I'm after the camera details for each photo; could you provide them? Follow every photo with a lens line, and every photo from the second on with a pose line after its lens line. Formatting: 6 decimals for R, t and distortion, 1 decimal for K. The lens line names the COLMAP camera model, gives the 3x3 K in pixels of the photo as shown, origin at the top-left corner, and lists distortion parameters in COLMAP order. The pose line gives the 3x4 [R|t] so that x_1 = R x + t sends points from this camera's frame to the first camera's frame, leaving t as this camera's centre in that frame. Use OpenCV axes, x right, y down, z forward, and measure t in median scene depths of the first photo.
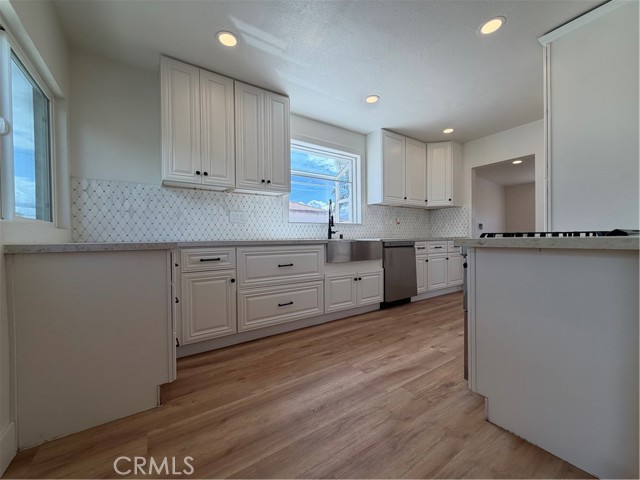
lens RADIAL K [[255.1, 0, 320.0], [0, 255.1, 240.0], [0, 0, 1]] dist [0.000478, -0.000046]
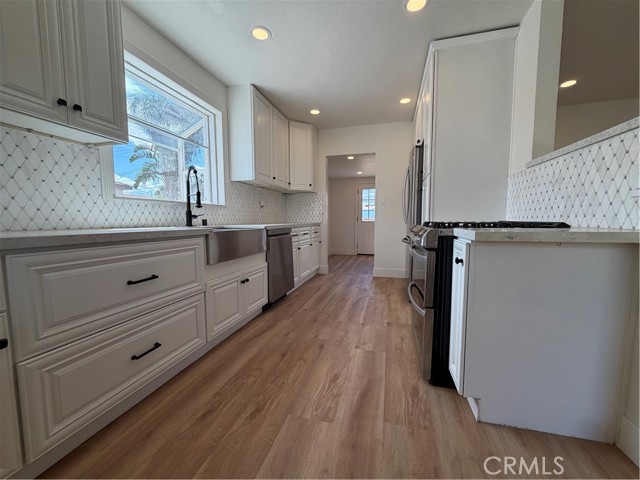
lens RADIAL K [[255.1, 0, 320.0], [0, 255.1, 240.0], [0, 0, 1]] dist [0.000478, -0.000046]
pose [[0.751898, -0.043945, 0.657813, -0.174312], [0.000327, 0.997801, 0.066284, -0.014745], [-0.659280, -0.049623, 0.750259, 0.318793]]
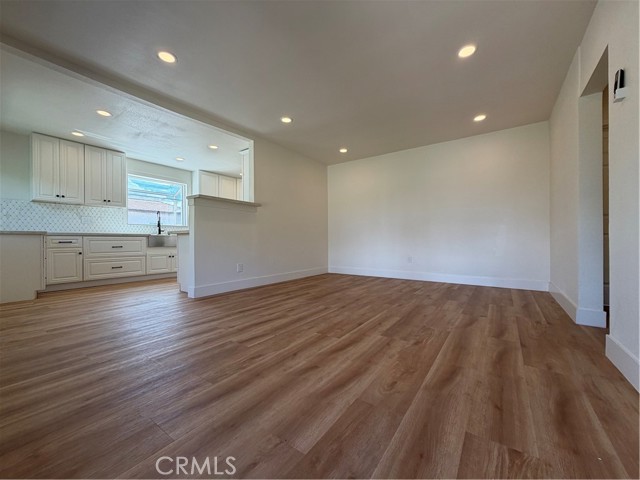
lens RADIAL K [[255.1, 0, 320.0], [0, 255.1, 240.0], [0, 0, 1]] dist [0.000478, -0.000046]
pose [[0.935111, 0.005719, 0.354308, 0.510446], [-0.000602, 0.999894, -0.014550, 0.064380], [-0.354354, 0.013392, 0.935015, -1.105750]]
